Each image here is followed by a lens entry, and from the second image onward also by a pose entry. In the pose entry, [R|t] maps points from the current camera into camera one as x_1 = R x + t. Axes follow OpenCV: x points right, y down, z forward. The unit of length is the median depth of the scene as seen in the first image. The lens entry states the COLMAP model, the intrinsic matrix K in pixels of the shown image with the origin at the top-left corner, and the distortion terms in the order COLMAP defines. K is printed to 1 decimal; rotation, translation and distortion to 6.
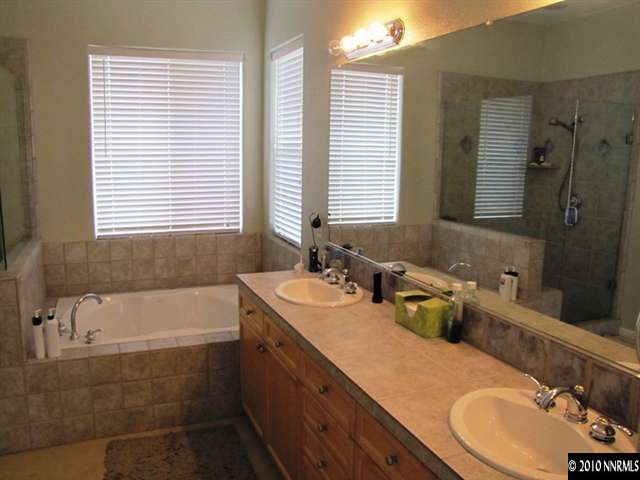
lens RADIAL K [[537.9, 0, 321.6], [0, 537.9, 239.3], [0, 0, 1]] dist [-0.175374, 0.114997]
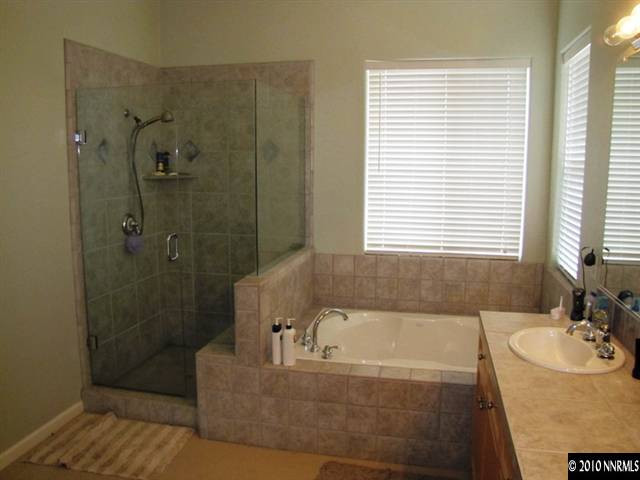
lens RADIAL K [[537.9, 0, 318.9], [0, 537.9, 237.1], [0, 0, 1]] dist [-0.175374, 0.114997]
pose [[0.808628, 0.073057, -0.583767, 0.105409], [-0.092277, 0.995728, -0.003208, -0.022893], [0.581038, 0.056462, 0.811915, 0.129092]]
